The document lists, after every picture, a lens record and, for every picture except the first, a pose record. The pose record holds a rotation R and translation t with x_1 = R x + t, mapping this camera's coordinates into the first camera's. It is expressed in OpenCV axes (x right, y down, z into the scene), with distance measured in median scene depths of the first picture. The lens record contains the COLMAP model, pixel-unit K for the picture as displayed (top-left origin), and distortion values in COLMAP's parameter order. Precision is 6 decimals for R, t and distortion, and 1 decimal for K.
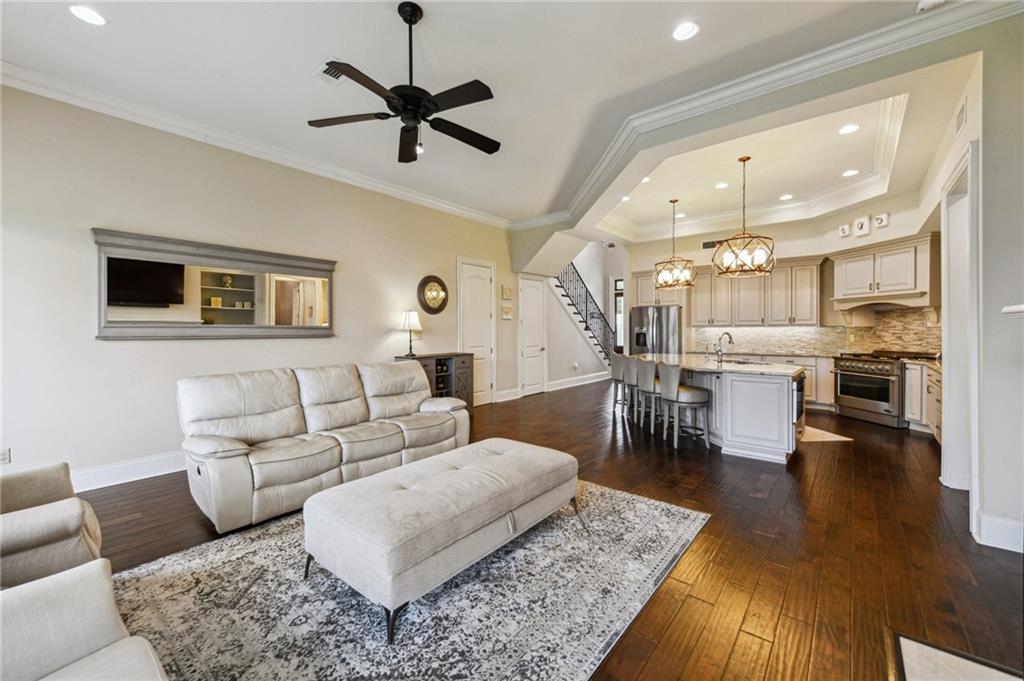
lens RADIAL K [[409.7, 0, 511.2], [0, 409.7, 333.0], [0, 0, 1]] dist [0.011337, 0.000051]
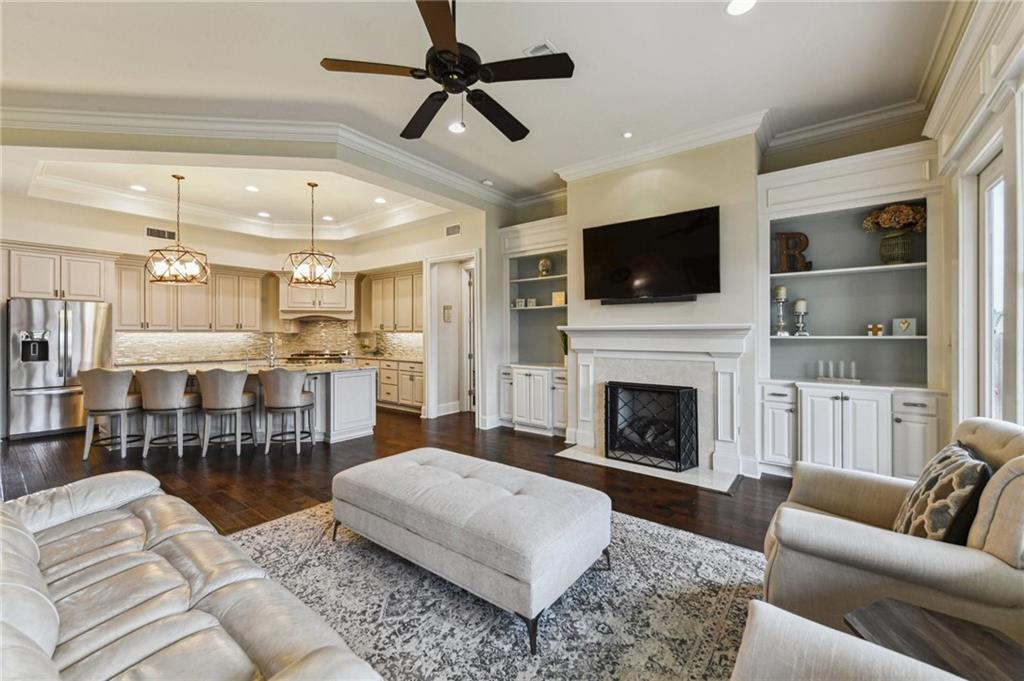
lens RADIAL K [[409.7, 0, 511.2], [0, 409.7, 333.0], [0, 0, 1]] dist [0.011337, 0.000051]
pose [[-0.019190, 0.007477, 0.999788, -0.396606], [0.010096, 0.999923, -0.007285, 0.000791], [-0.999765, 0.009954, -0.019264, 0.328314]]
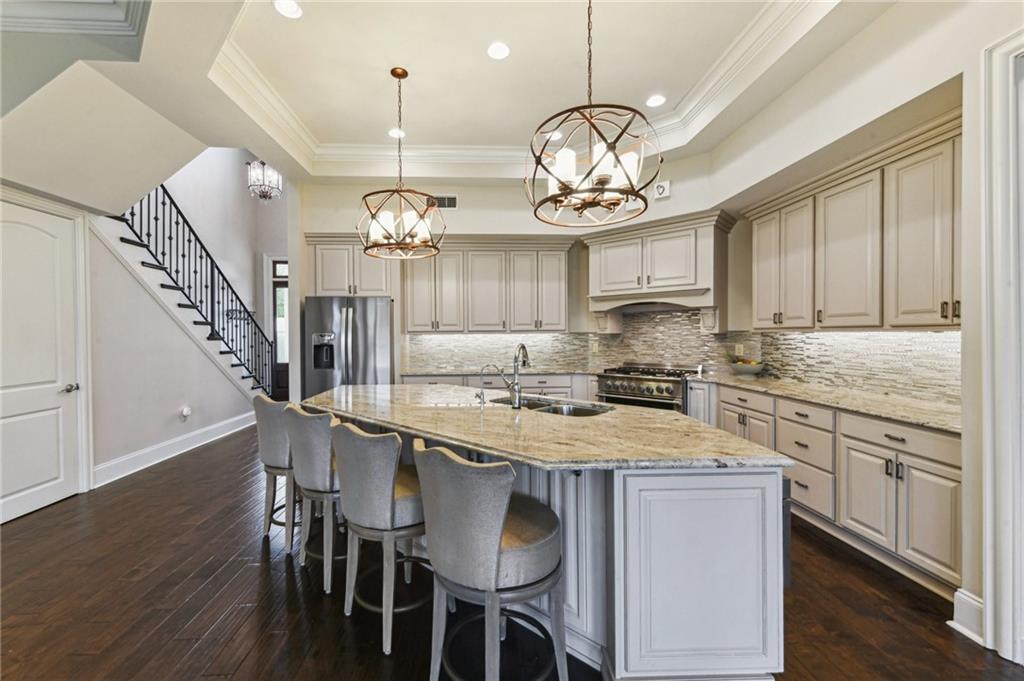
lens RADIAL K [[417.6, 0, 498.2], [0, 417.6, 337.8], [0, 0, 1]] dist [0.000159, 0.000115]
pose [[0.742102, -0.004931, 0.670269, 0.138082], [0.009518, 0.999950, -0.003181, -0.005680], [-0.670220, 0.008740, 0.742111, 0.511511]]
